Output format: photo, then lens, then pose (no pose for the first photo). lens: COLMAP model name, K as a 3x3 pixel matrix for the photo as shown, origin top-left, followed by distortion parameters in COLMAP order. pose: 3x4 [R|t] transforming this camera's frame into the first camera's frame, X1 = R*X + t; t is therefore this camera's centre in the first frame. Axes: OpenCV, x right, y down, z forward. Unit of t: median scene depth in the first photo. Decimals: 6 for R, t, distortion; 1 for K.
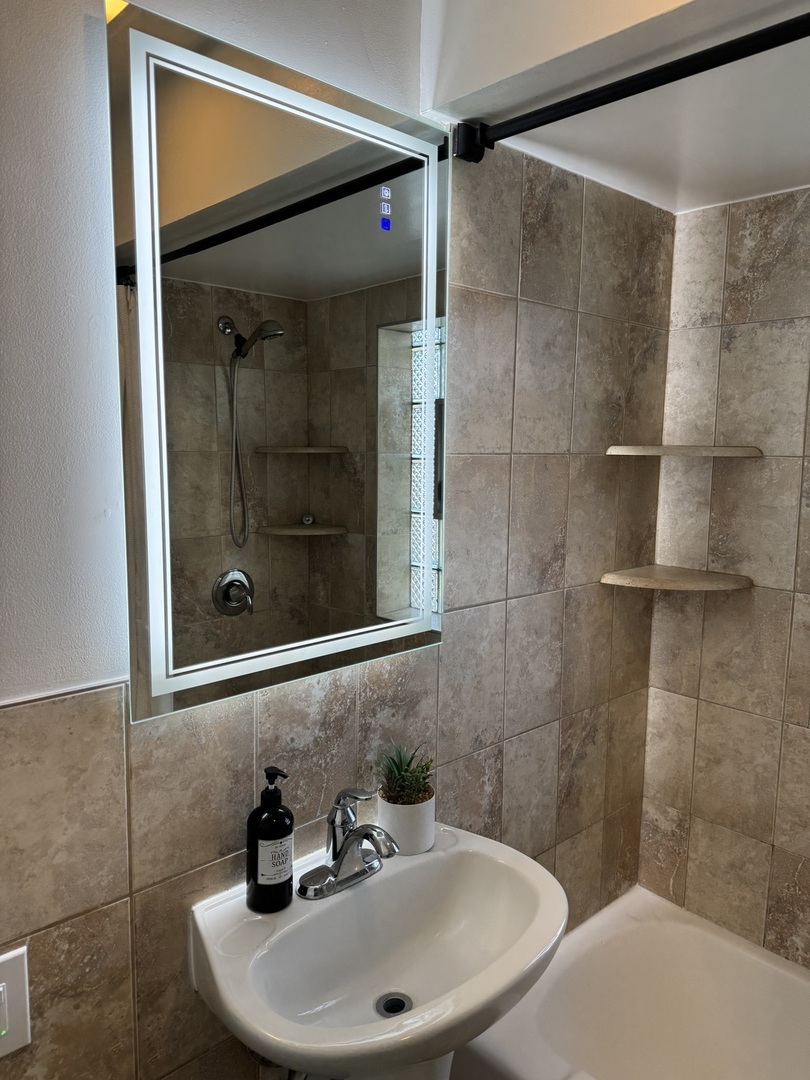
lens RADIAL K [[784.4, 0, 403.6], [0, 784.4, 557.7], [0, 0, 1]] dist [0.058563, -0.042981]
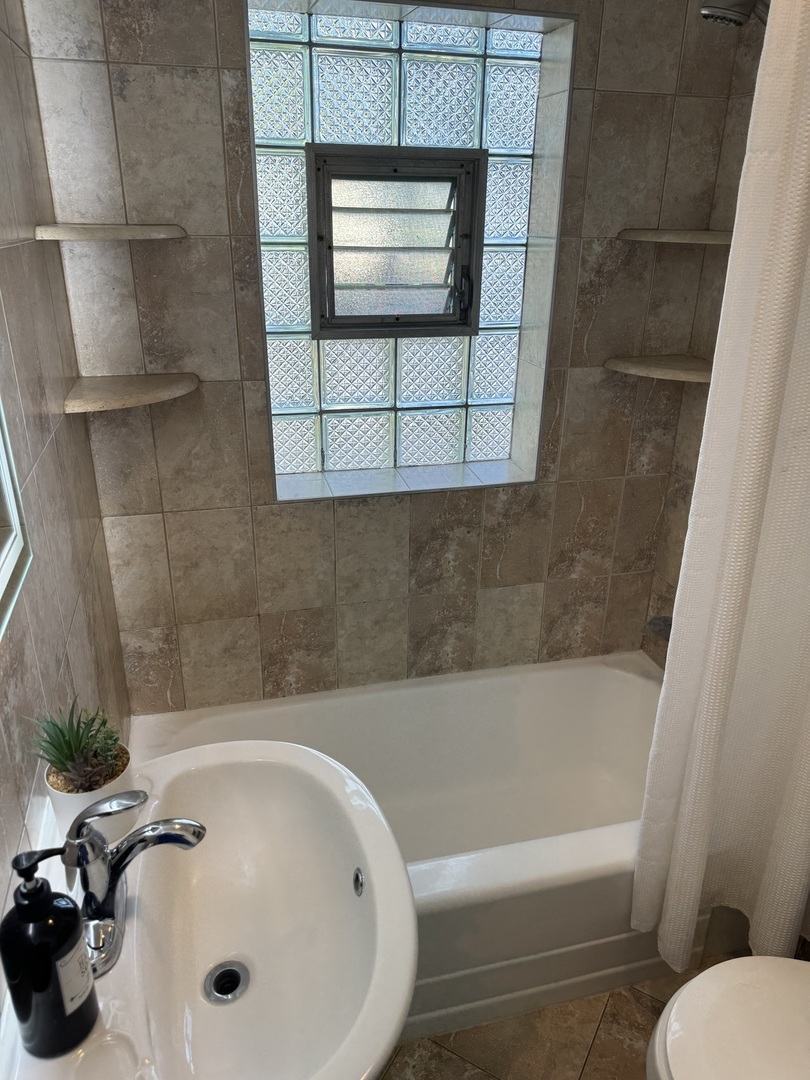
lens RADIAL K [[784.4, 0, 403.6], [0, 784.4, 557.7], [0, 0, 1]] dist [0.058563, -0.042981]
pose [[0.468744, -0.374633, 0.799955, -0.279612], [0.127553, 0.924825, 0.358370, -0.076163], [-0.874076, -0.065947, 0.481292, 0.300608]]
